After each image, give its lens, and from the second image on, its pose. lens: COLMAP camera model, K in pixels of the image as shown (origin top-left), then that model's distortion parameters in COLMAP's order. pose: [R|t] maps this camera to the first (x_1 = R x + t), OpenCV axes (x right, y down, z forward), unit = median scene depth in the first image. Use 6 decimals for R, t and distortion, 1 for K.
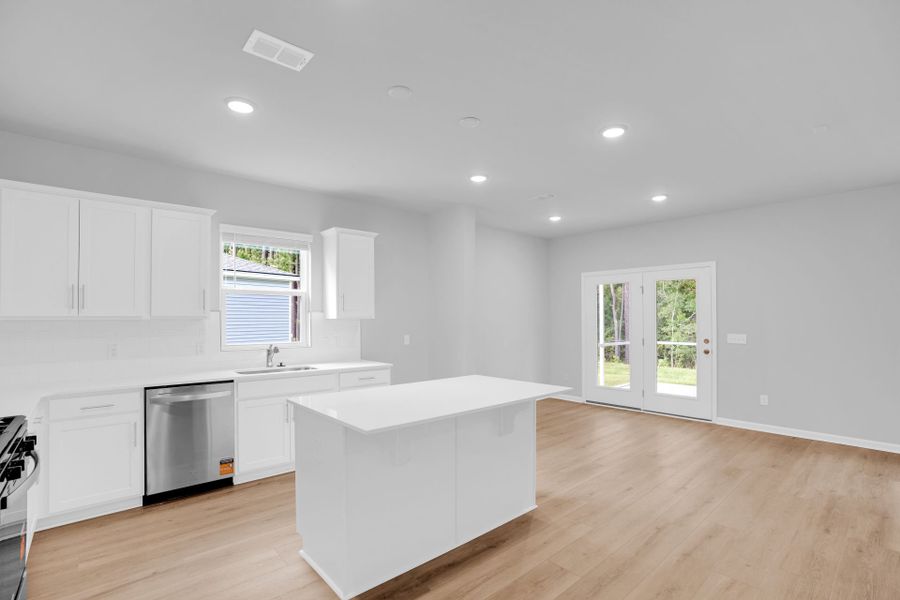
lens RADIAL K [[419.6, 0, 451.6], [0, 419.6, 308.4], [0, 0, 1]] dist [-0.031650, -0.000023]
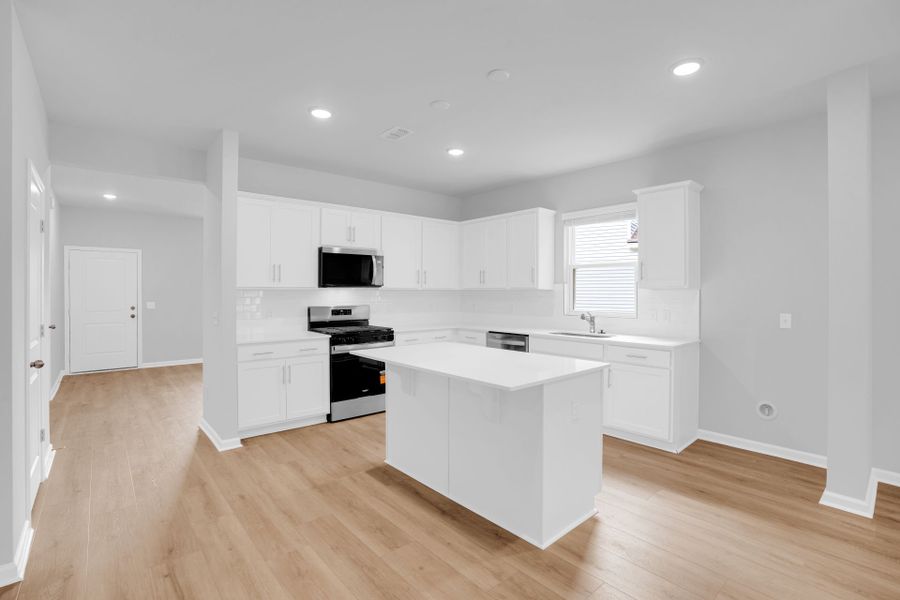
lens RADIAL K [[419.6, 0, 455.1], [0, 419.6, 295.8], [0, 0, 1]] dist [-0.031650, -0.000023]
pose [[-0.005028, 0.012782, -0.999906, 0.991597], [0.025750, 0.999588, 0.012649, 0.028286], [0.999656, -0.025684, -0.005355, 0.934074]]
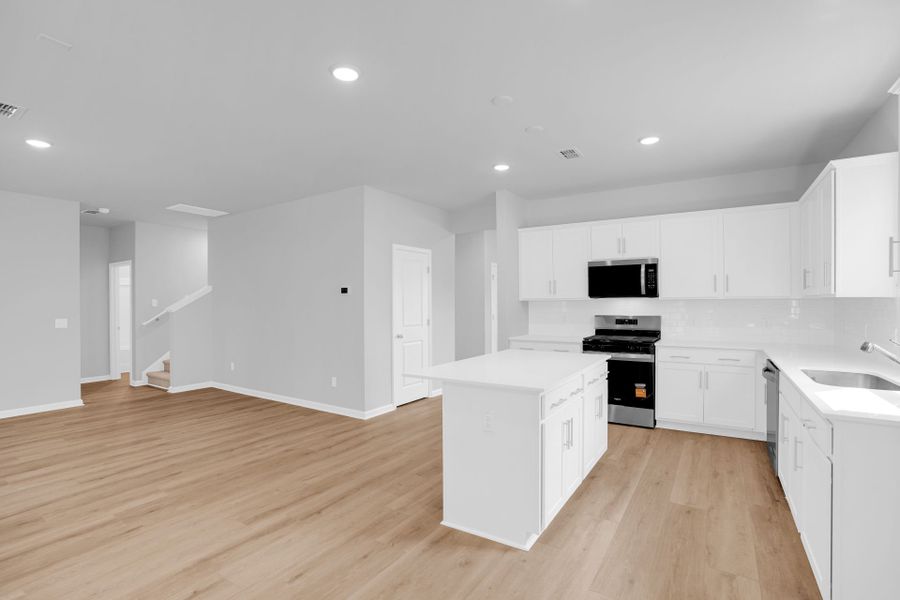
lens RADIAL K [[419.6, 0, 456.5], [0, 419.6, 302.2], [0, 0, 1]] dist [-0.031650, -0.000023]
pose [[-0.959408, 0.006205, -0.281955, 0.442175], [0.013850, 0.999588, -0.025129, 0.057548], [0.281683, -0.028014, -0.959098, 1.970141]]
